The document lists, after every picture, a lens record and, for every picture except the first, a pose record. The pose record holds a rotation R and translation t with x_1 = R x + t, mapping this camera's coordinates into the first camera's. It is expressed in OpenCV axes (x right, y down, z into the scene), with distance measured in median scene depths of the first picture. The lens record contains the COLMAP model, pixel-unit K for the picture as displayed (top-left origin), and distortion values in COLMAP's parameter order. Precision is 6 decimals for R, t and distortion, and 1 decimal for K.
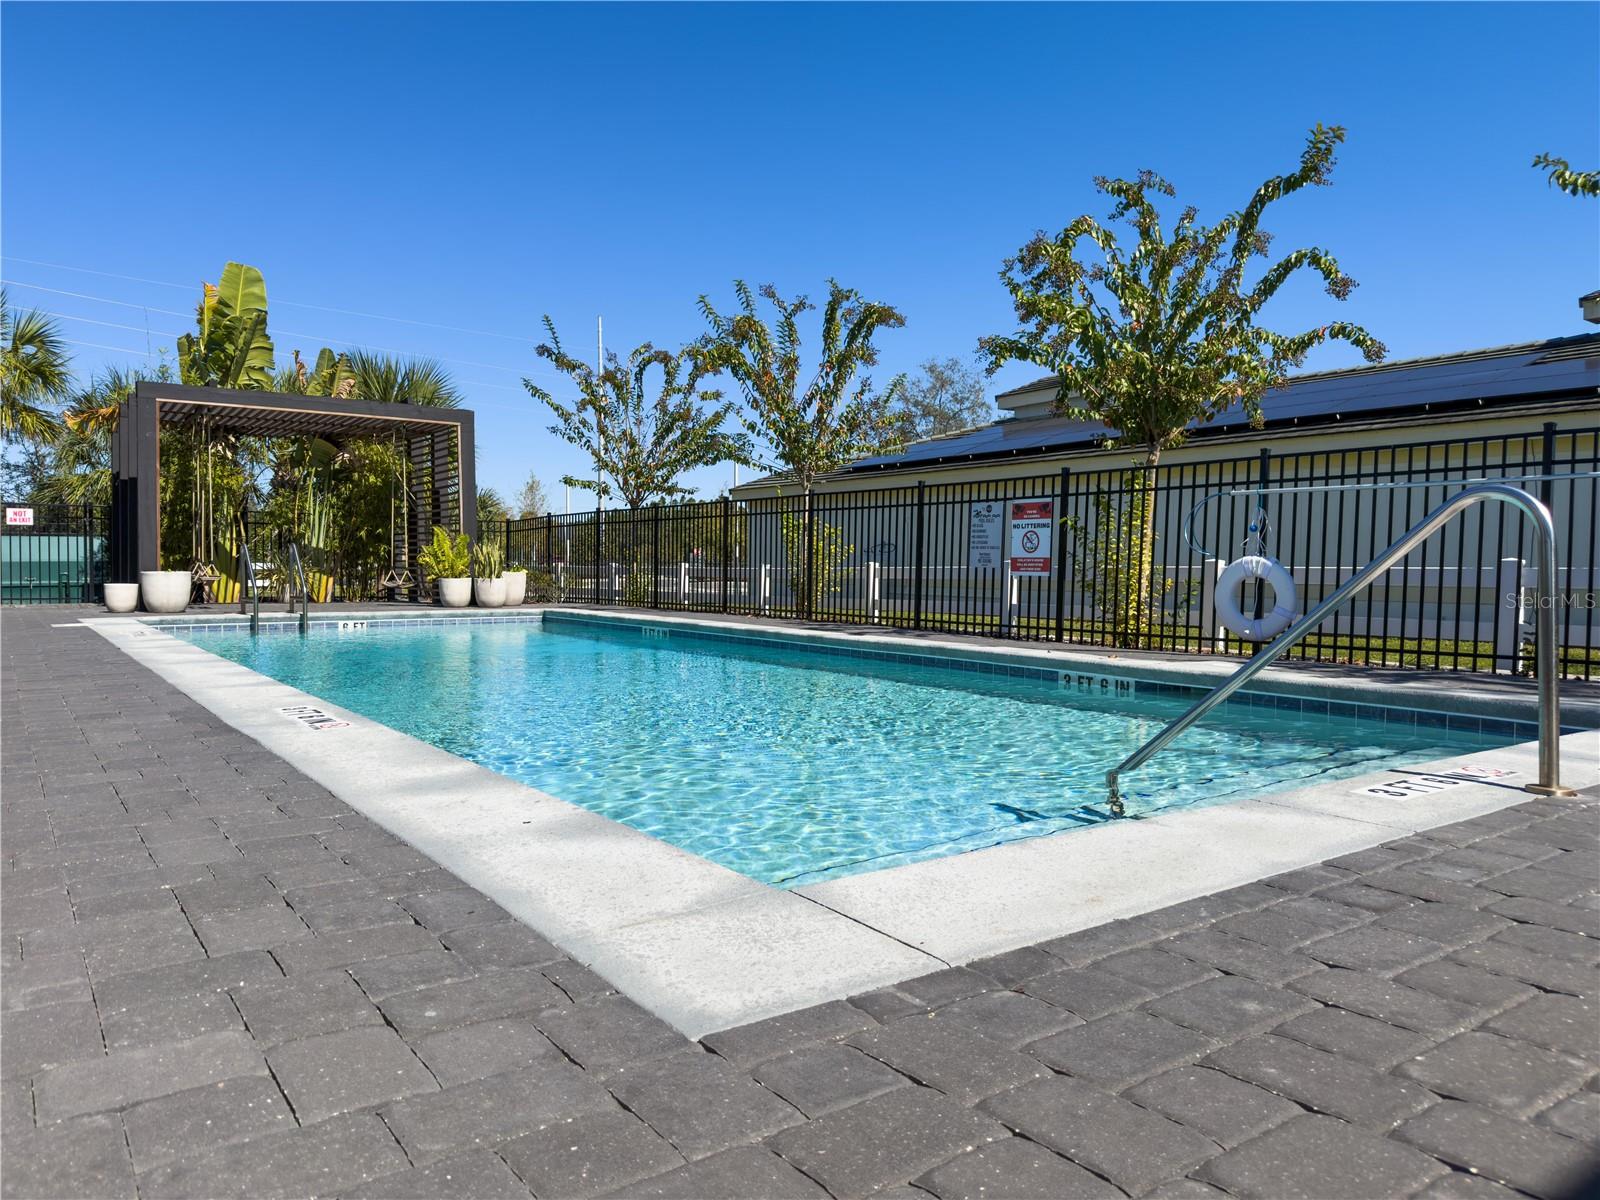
lens RADIAL K [[1122.8, 0, 795.8], [0, 1122.8, 597.0], [0, 0, 1]] dist [0.027048, -0.004792]
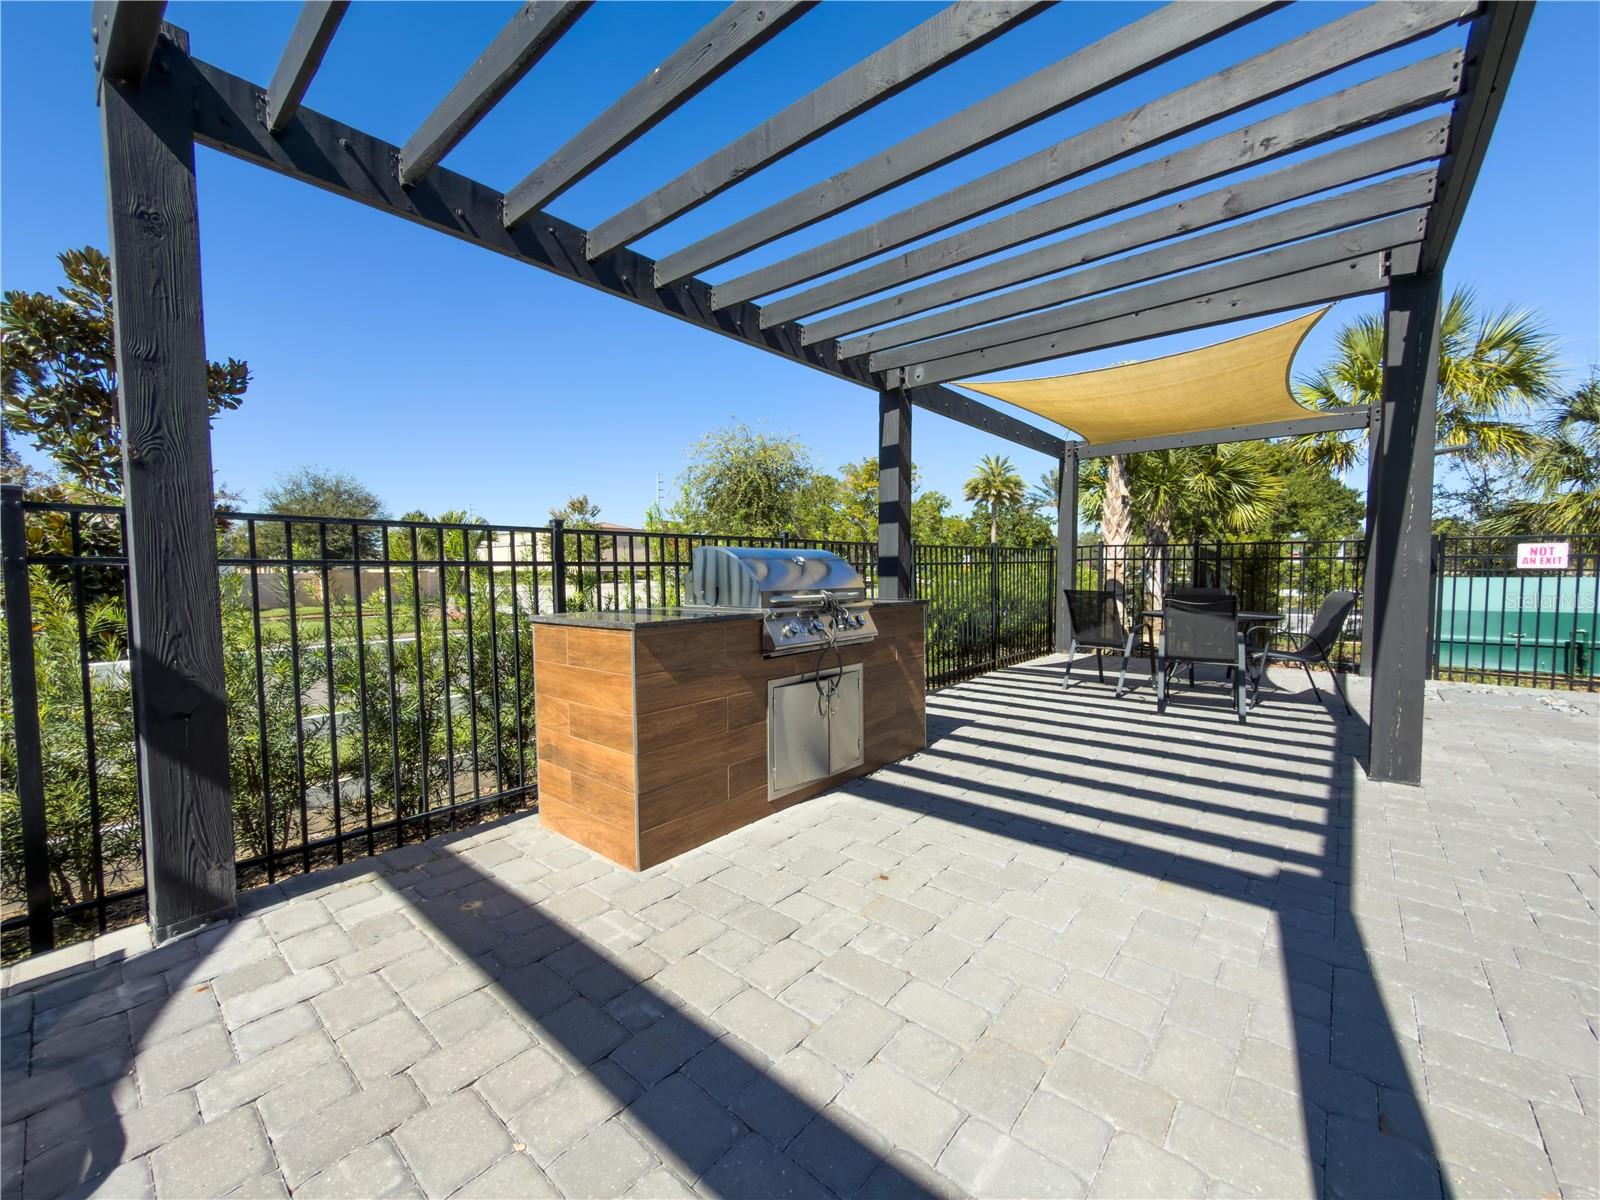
lens RADIAL K [[644.8, 0, 803.3], [0, 644.8, 602.1], [0, 0, 1]] dist [0.003308, -0.000080]
pose [[0.234771, 0.040508, -0.971206, -0.396509], [-0.019535, 0.999126, 0.036950, -0.046527], [0.971854, 0.010297, 0.235358, 0.473004]]
